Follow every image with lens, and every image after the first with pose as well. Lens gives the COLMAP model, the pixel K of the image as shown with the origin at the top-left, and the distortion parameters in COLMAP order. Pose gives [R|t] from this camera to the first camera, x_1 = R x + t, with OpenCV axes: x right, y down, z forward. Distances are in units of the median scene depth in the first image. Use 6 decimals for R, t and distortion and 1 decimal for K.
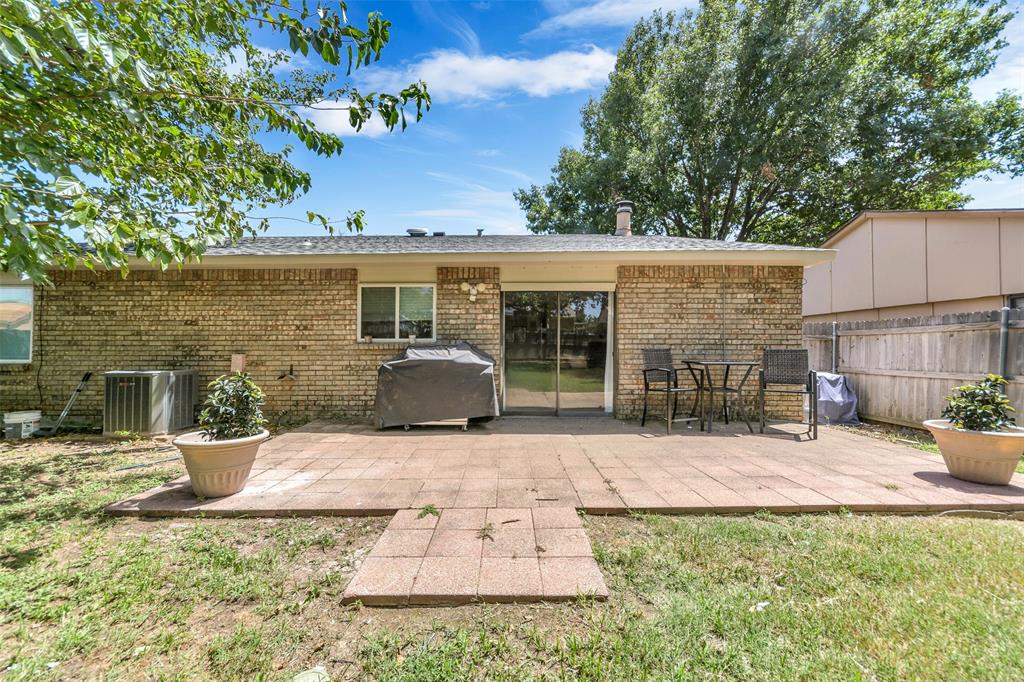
lens RADIAL K [[372.7, 0, 510.3], [0, 372.7, 348.9], [0, 0, 1]] dist [-0.010263, -0.000257]
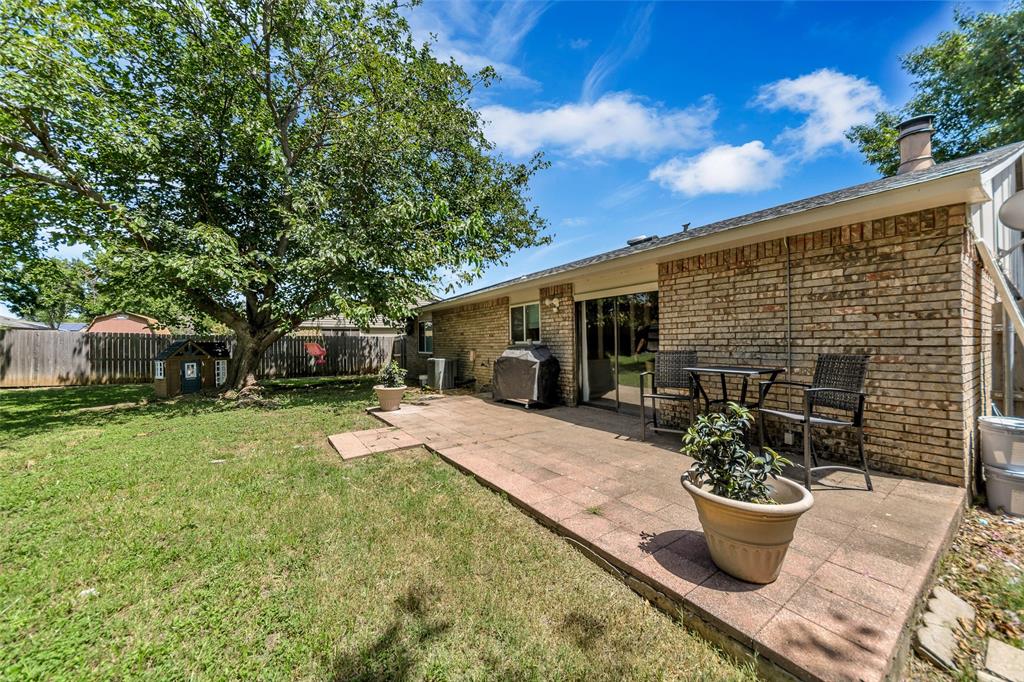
lens RADIAL K [[357.0, 0, 512.6], [0, 357.0, 337.5], [0, 0, 1]] dist [-0.013271, -0.000075]
pose [[0.580676, -0.018111, -0.813934, 0.821068], [0.008504, 0.999833, -0.016180, -0.021316], [0.814091, 0.002474, 0.580732, 0.160565]]
